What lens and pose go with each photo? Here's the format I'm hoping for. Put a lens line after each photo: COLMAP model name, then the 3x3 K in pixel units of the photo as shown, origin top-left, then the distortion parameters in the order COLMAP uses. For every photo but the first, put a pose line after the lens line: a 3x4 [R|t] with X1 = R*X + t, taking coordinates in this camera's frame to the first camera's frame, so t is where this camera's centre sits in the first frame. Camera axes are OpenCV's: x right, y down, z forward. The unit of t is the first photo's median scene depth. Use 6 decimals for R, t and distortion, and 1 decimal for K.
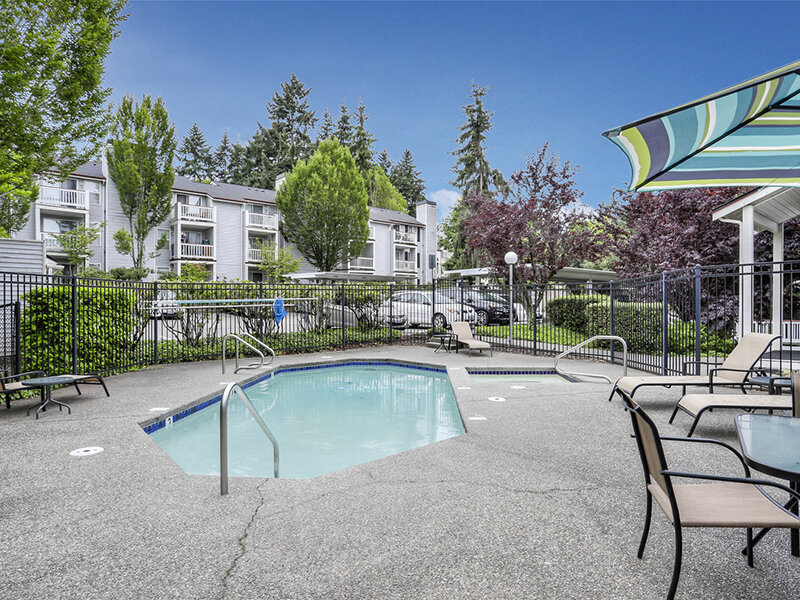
lens RADIAL K [[474.3, 0, 399.5], [0, 474.3, 304.0], [0, 0, 1]] dist [-0.006339, -0.001567]
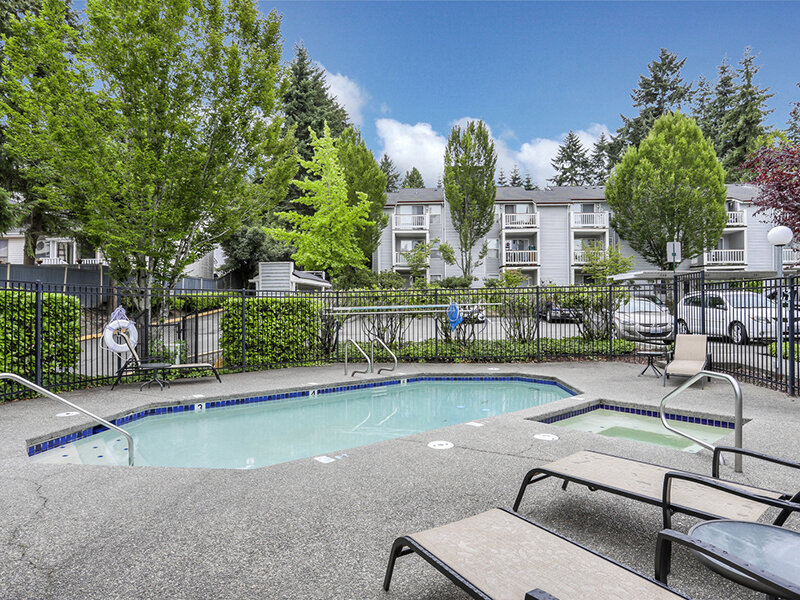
lens RADIAL K [[477.9, 0, 400.5], [0, 477.9, 298.5], [0, 0, 1]] dist [-0.003795, 0.005707]
pose [[0.727218, -0.012624, -0.686290, 0.093416], [-0.000610, 0.999819, -0.019037, -0.001296], [0.686406, 0.014262, 0.727078, 0.058321]]
